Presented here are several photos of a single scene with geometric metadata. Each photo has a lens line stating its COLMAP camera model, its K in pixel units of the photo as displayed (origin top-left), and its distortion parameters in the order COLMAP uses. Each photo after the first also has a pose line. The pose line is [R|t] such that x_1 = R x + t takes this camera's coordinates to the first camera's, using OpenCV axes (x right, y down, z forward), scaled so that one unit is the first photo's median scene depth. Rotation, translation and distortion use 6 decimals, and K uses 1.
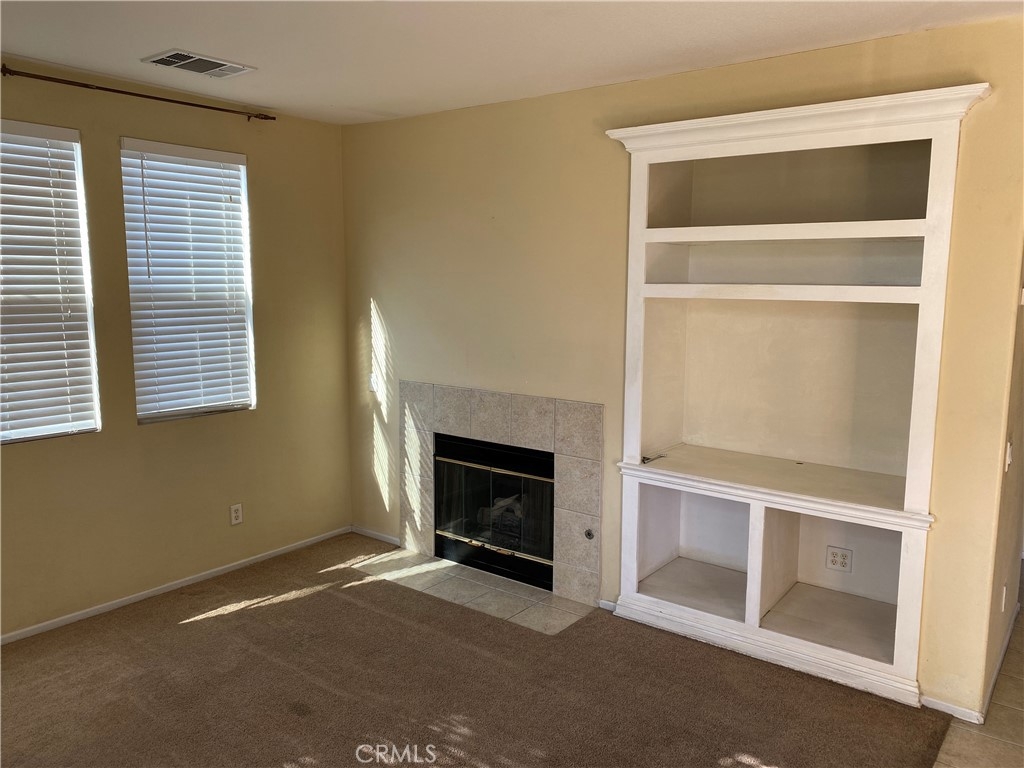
lens RADIAL K [[781.6, 0, 511.7], [0, 781.6, 390.3], [0, 0, 1]] dist [0.007918, 0.001225]
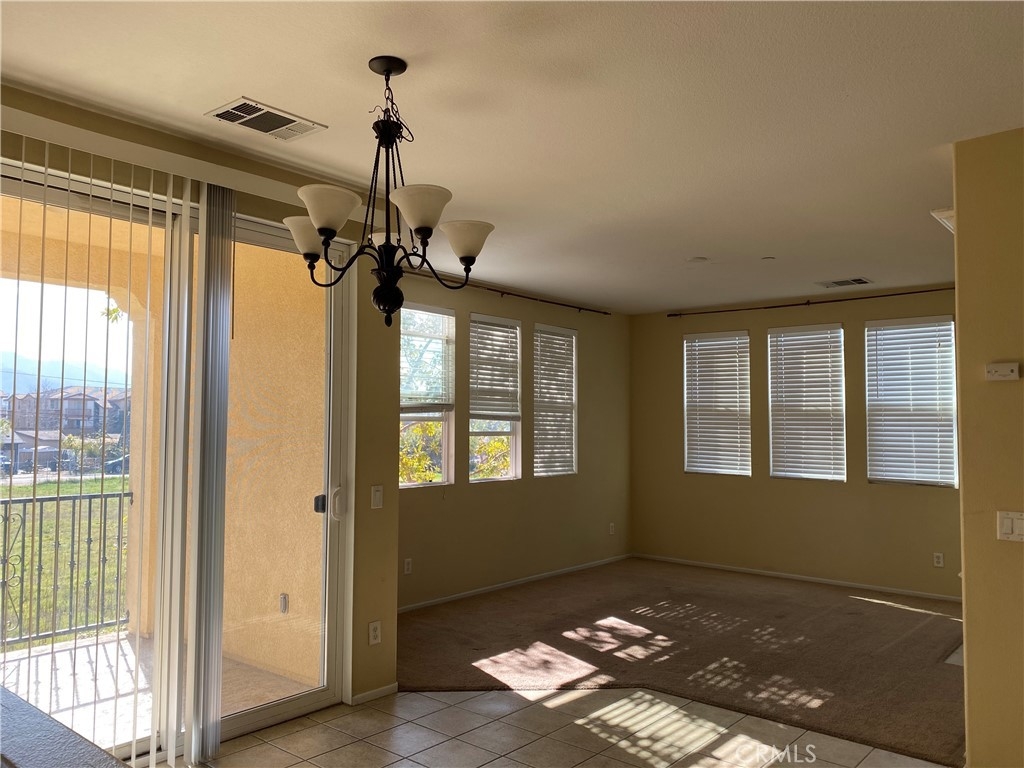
lens RADIAL K [[781.6, 0, 512.6], [0, 781.6, 381.8], [0, 0, 1]] dist [0.007918, 0.001225]
pose [[-0.038875, -0.049411, -0.998022, 1.257788], [-0.141284, 0.989015, -0.043462, 0.009278], [0.989206, 0.139315, -0.045429, 0.277071]]
